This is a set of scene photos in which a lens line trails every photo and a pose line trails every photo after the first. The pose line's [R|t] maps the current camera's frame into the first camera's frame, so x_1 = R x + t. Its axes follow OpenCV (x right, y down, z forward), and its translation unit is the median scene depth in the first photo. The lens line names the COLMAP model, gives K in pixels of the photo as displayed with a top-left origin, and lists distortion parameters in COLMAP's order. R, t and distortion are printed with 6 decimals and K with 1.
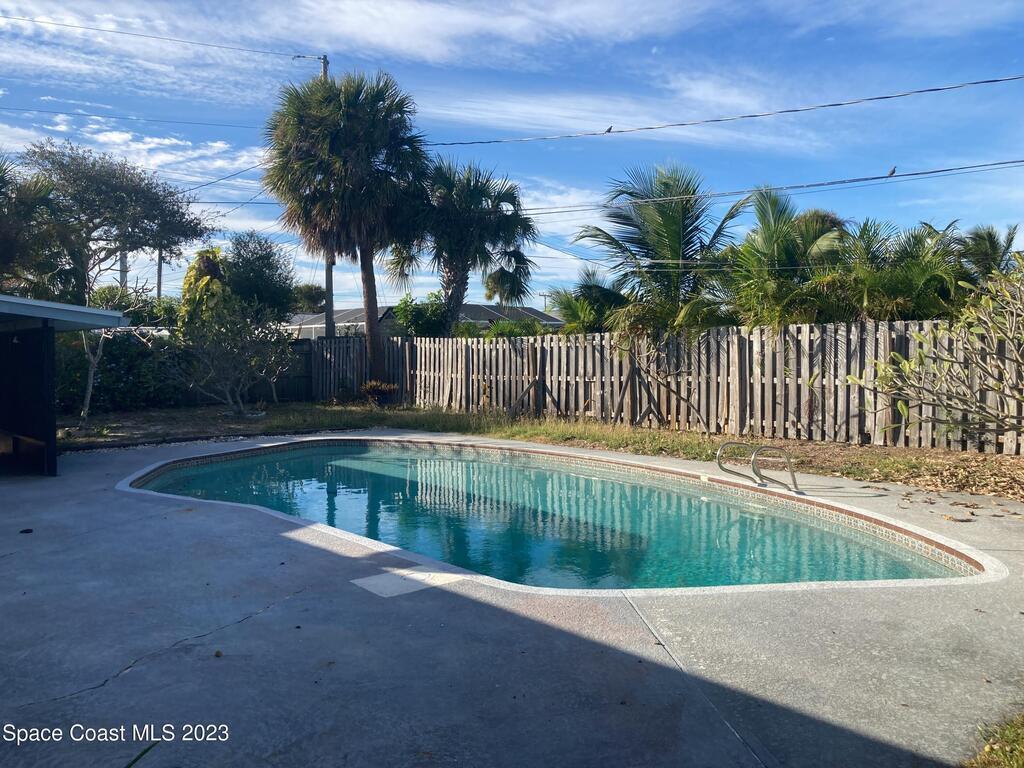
lens RADIAL K [[839.7, 0, 511.2], [0, 839.7, 385.3], [0, 0, 1]] dist [0.025744, -0.022425]
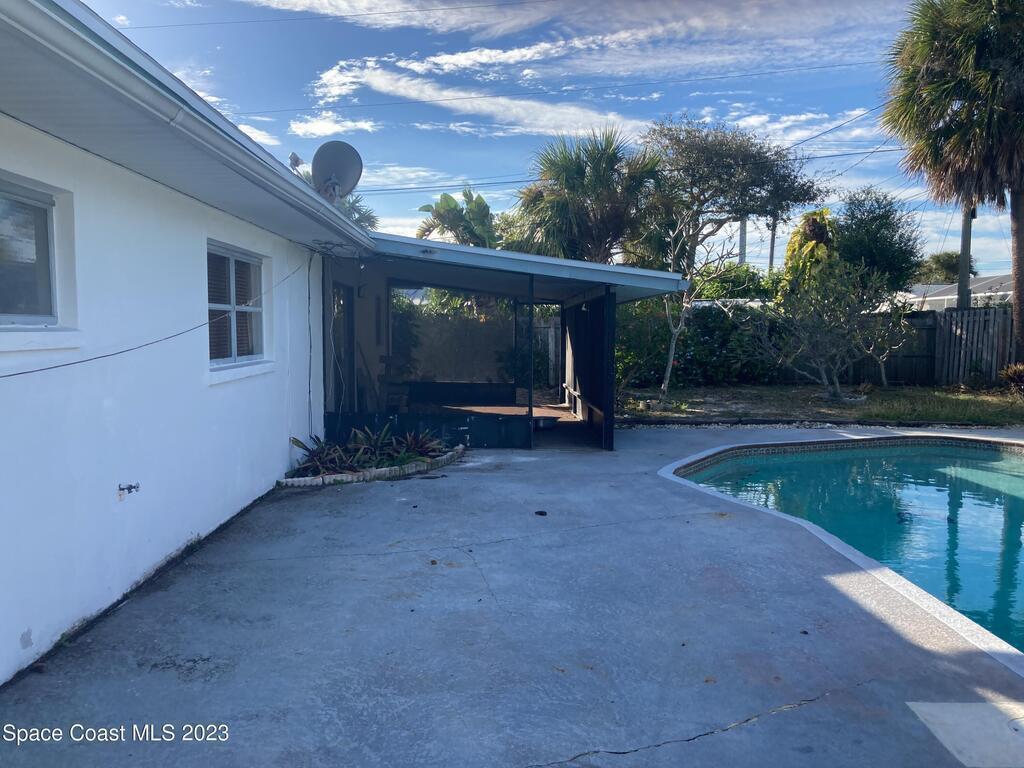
lens RADIAL K [[839.7, 0, 491.0], [0, 839.7, 387.6], [0, 0, 1]] dist [0.025744, -0.022425]
pose [[0.743274, 0.055127, -0.666712, -0.007886], [-0.036121, 0.998452, 0.042287, 0.000907], [0.668012, -0.007348, 0.744114, 0.101542]]
